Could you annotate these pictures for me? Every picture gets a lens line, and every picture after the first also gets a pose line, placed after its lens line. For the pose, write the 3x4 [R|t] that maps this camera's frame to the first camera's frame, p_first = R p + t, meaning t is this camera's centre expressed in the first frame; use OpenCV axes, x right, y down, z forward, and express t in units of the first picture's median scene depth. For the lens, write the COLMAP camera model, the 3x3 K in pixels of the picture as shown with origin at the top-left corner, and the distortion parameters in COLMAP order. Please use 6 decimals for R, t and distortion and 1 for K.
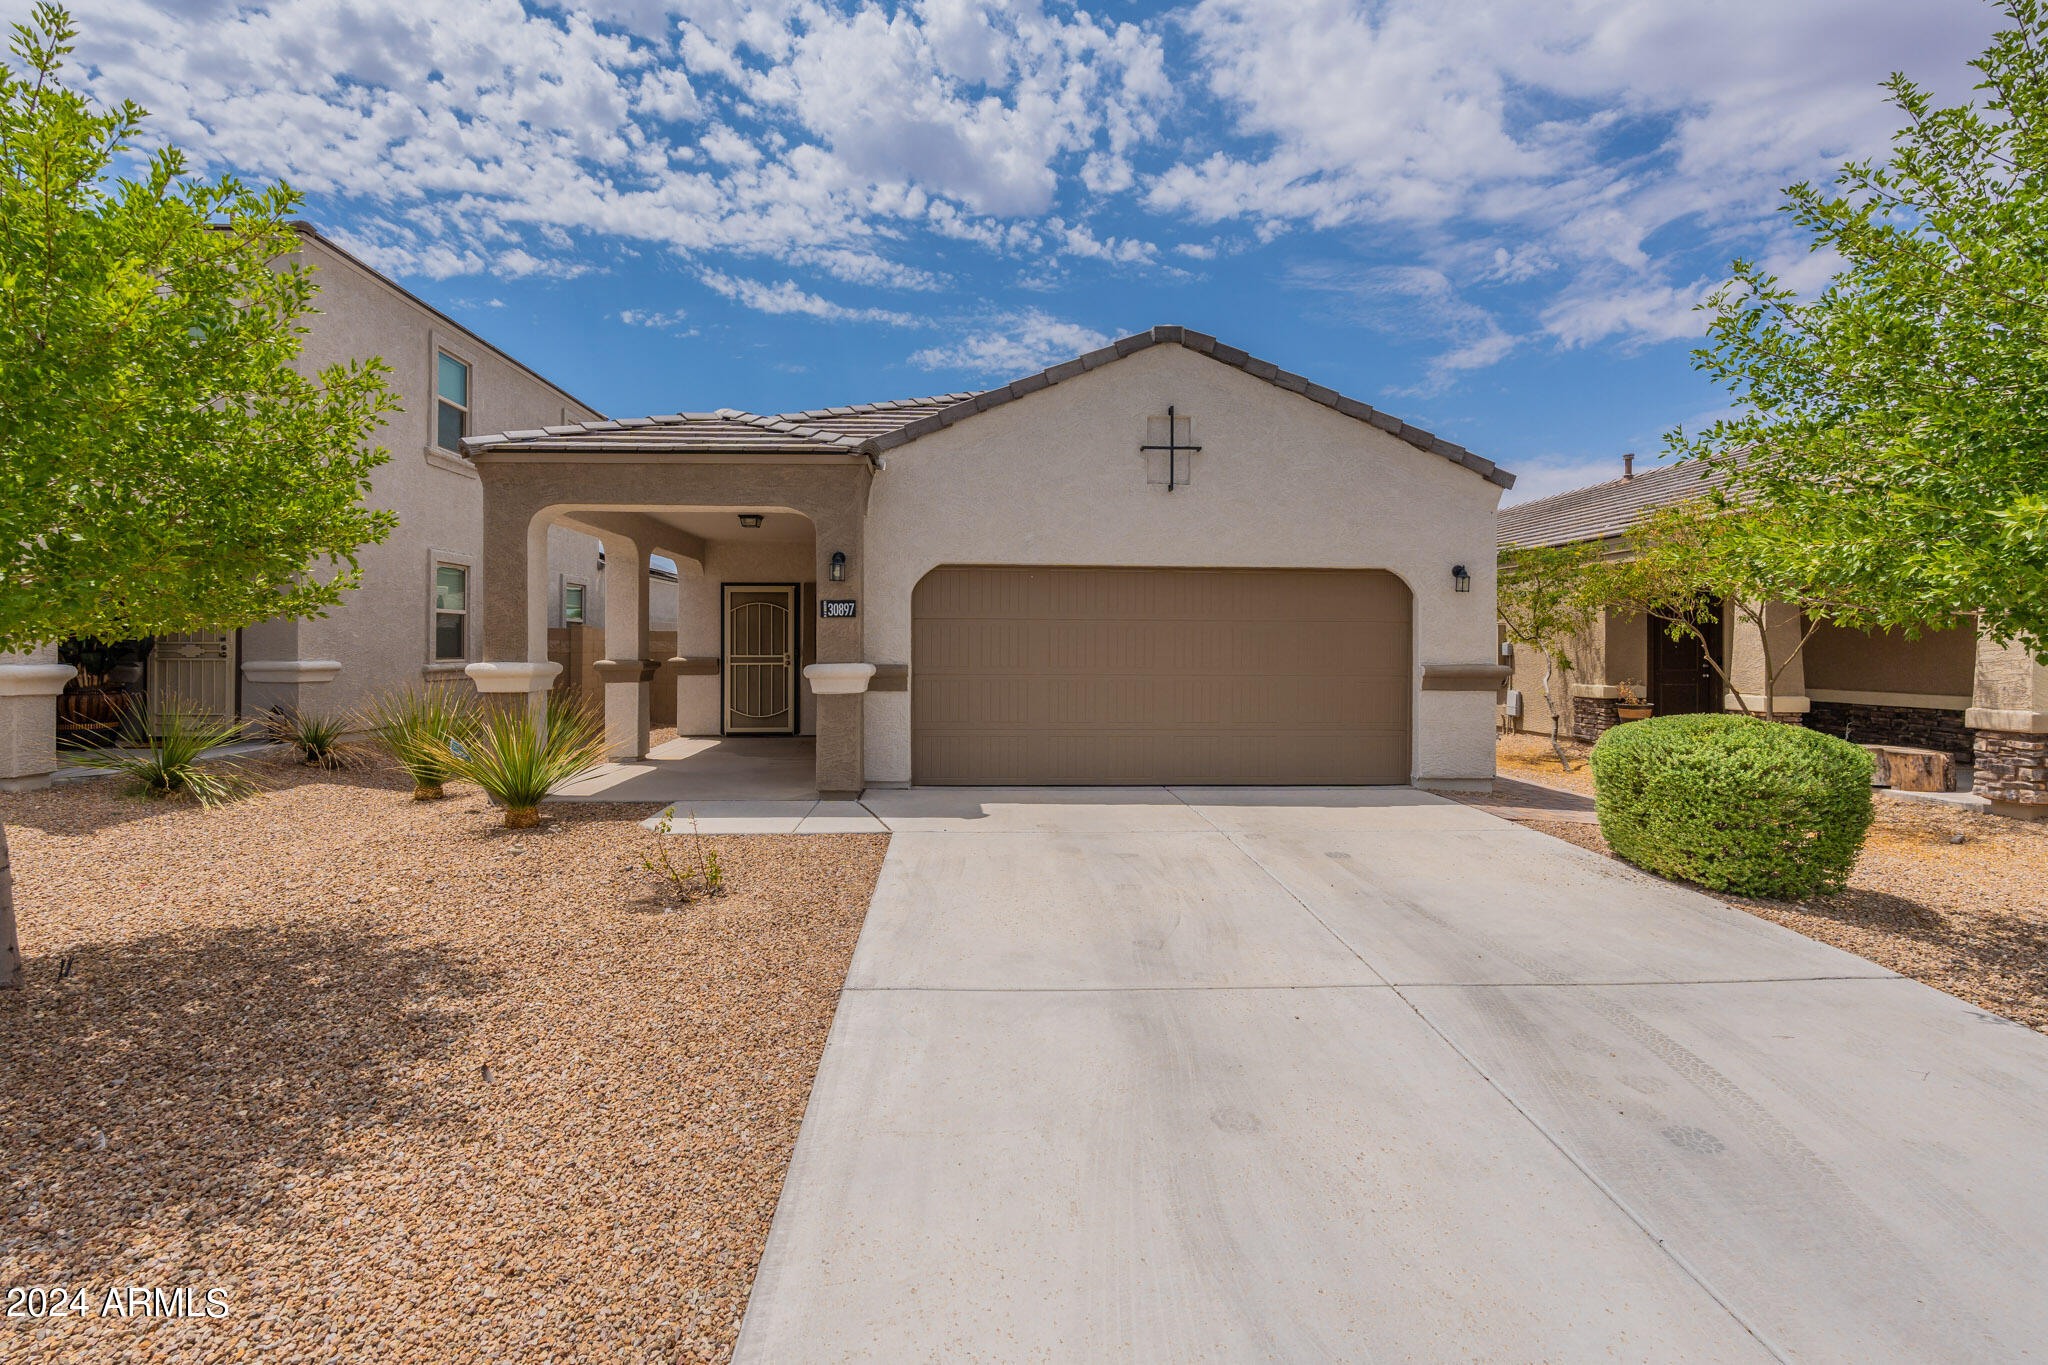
lens RADIAL K [[905.2, 0, 992.4], [0, 905.2, 647.3], [0, 0, 1]] dist [-0.001935, 0.000319]
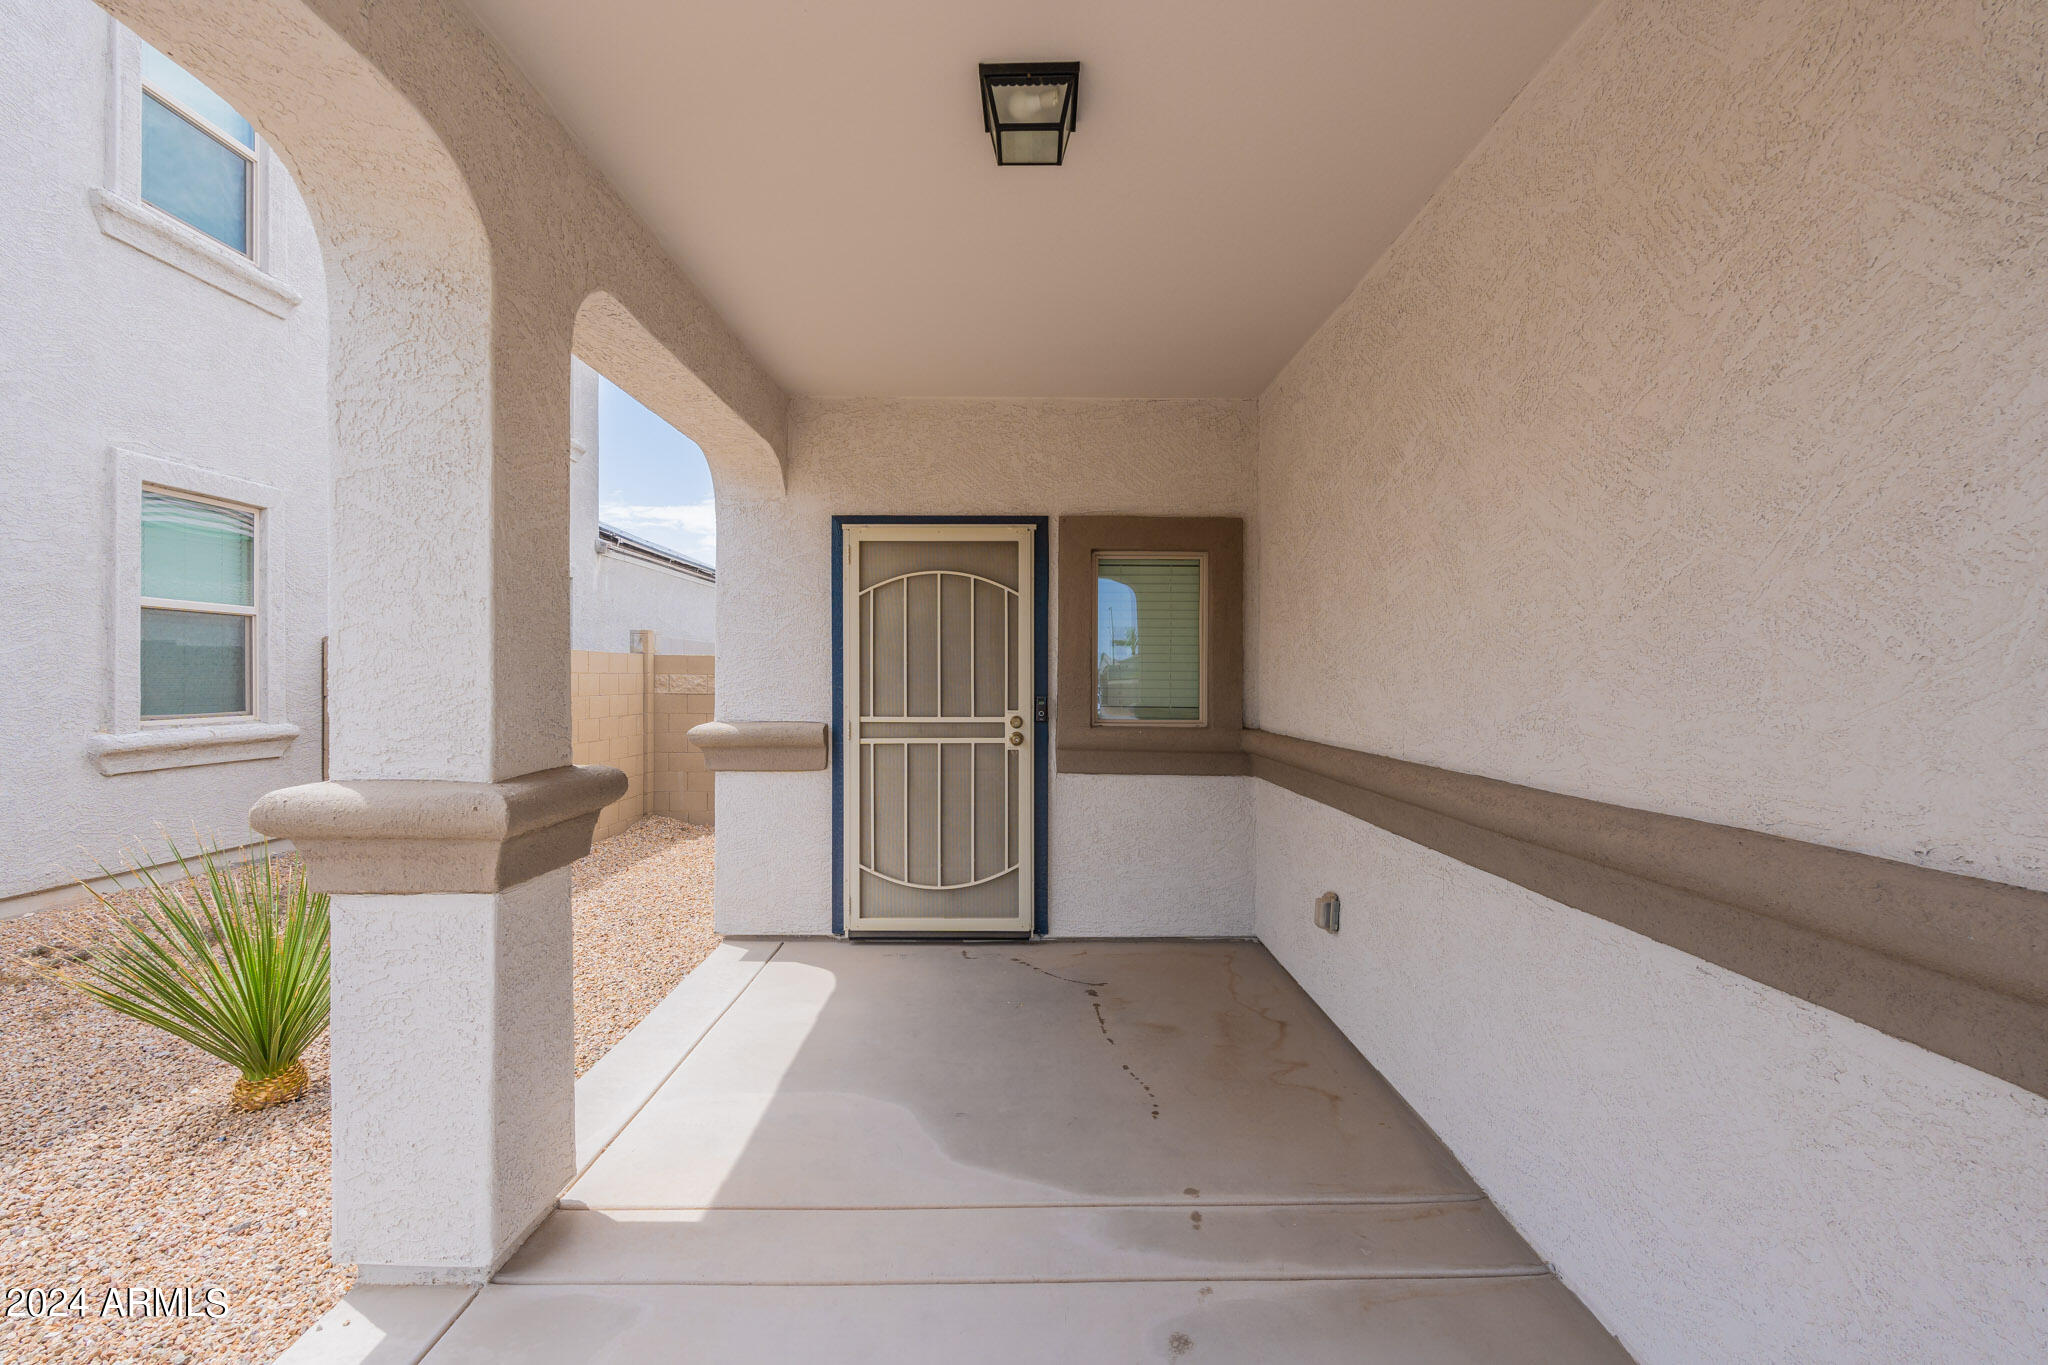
lens RADIAL K [[905.2, 0, 1006.7], [0, 905.2, 679.6], [0, 0, 1]] dist [-0.001935, 0.000319]
pose [[0.999151, 0.000715, -0.041183, -0.215226], [-0.000481, 0.999984, 0.005708, -0.008087], [0.041186, -0.005684, 0.999135, 0.639591]]
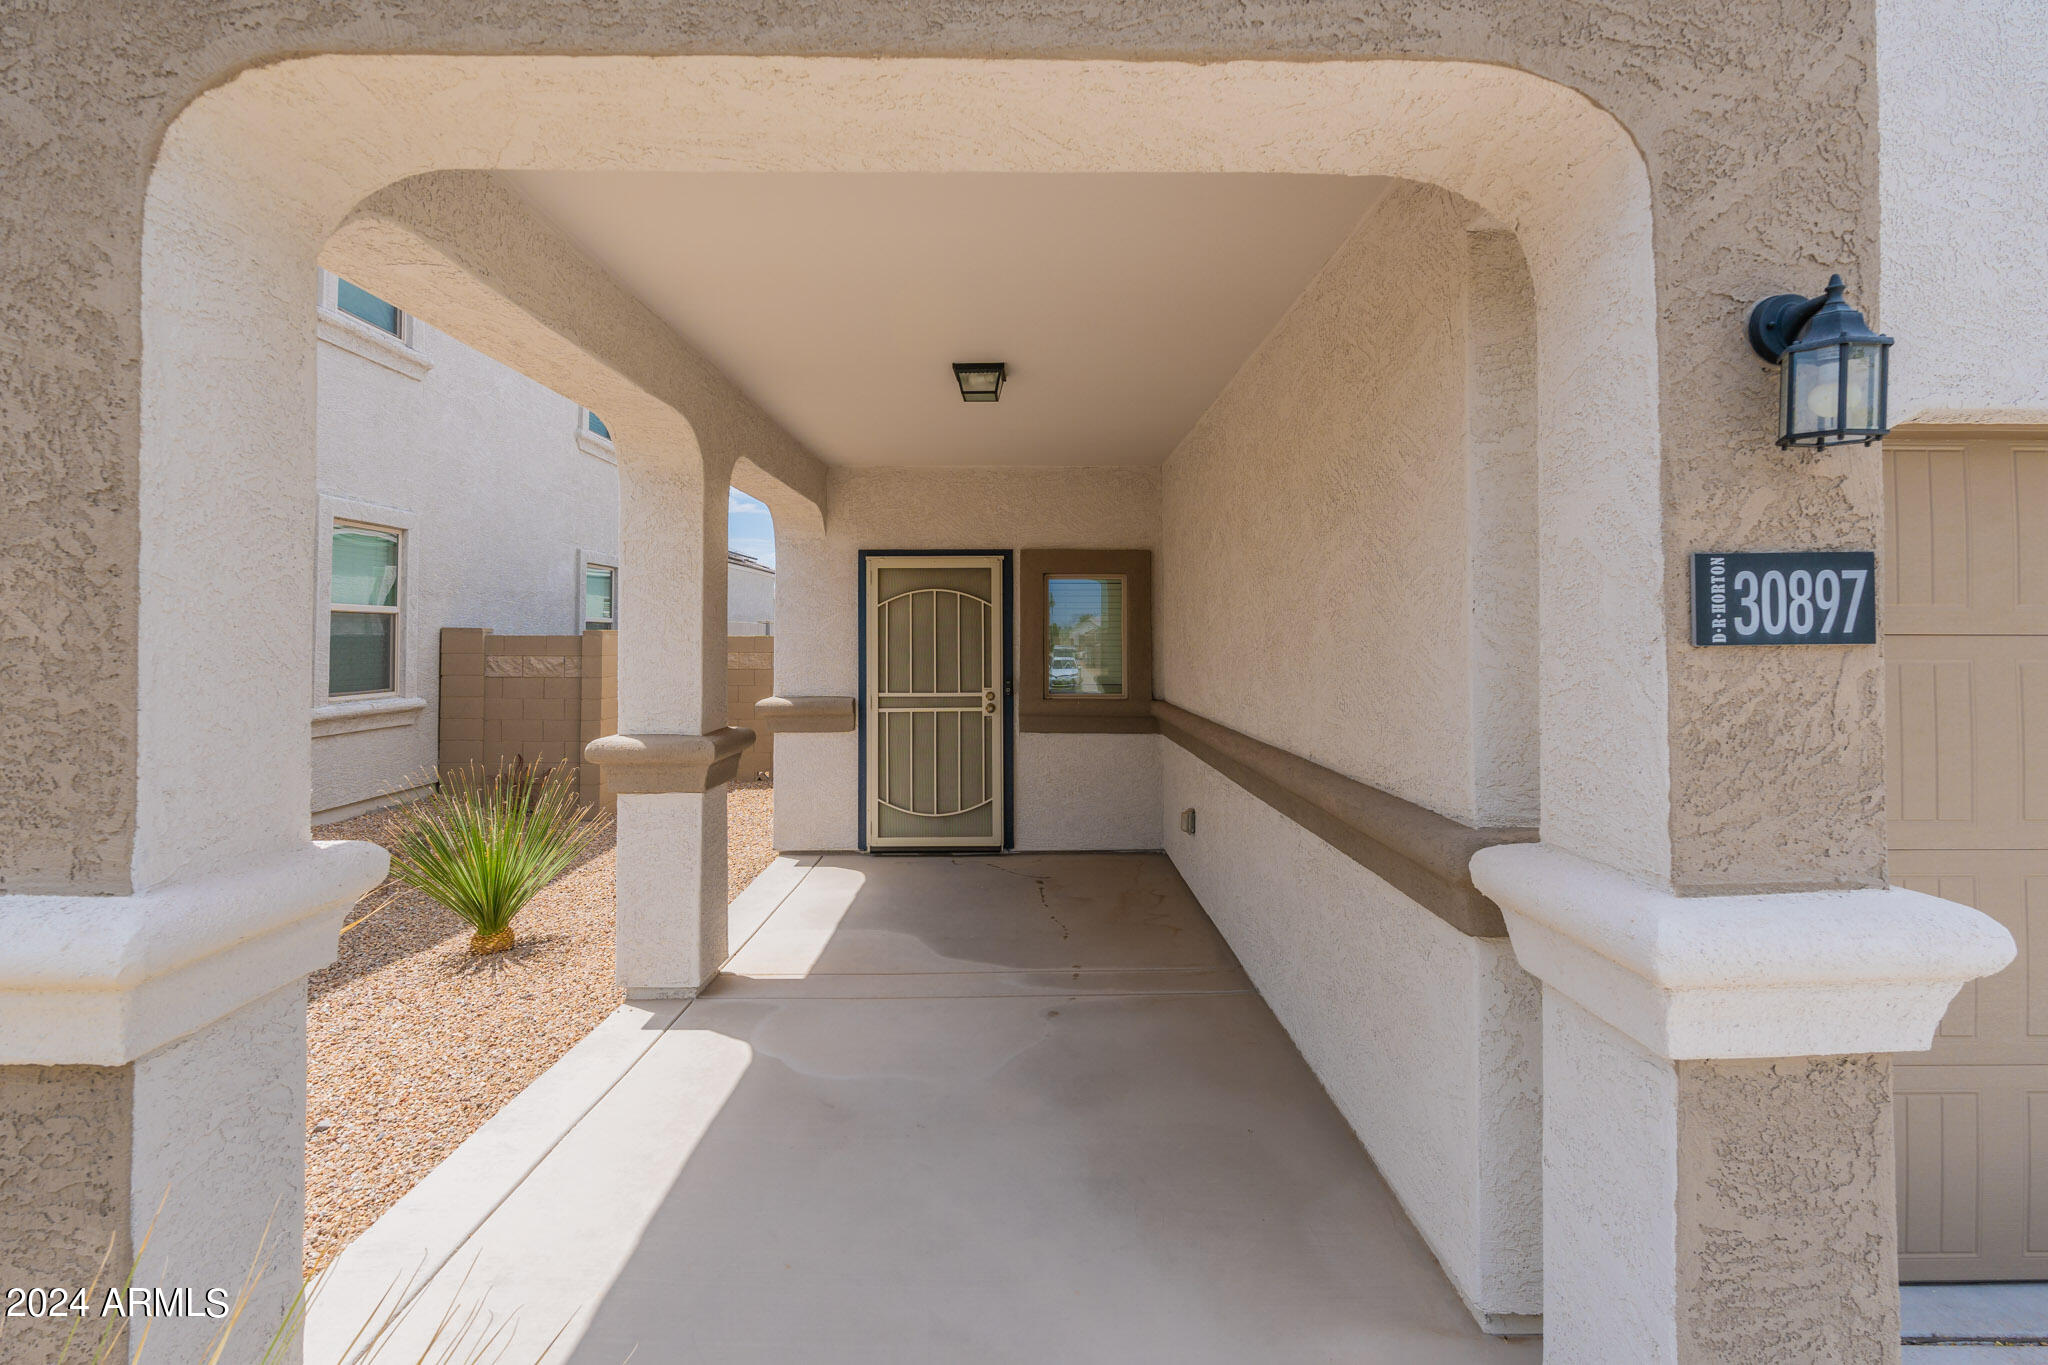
lens RADIAL K [[905.2, 0, 1026.7], [0, 905.2, 631.1], [0, 0, 1]] dist [-0.001935, 0.000319]
pose [[0.999807, -0.003423, -0.019369, -0.195669], [0.003250, 0.999955, -0.008927, -0.021139], [0.019398, 0.008862, 0.999773, 0.492251]]
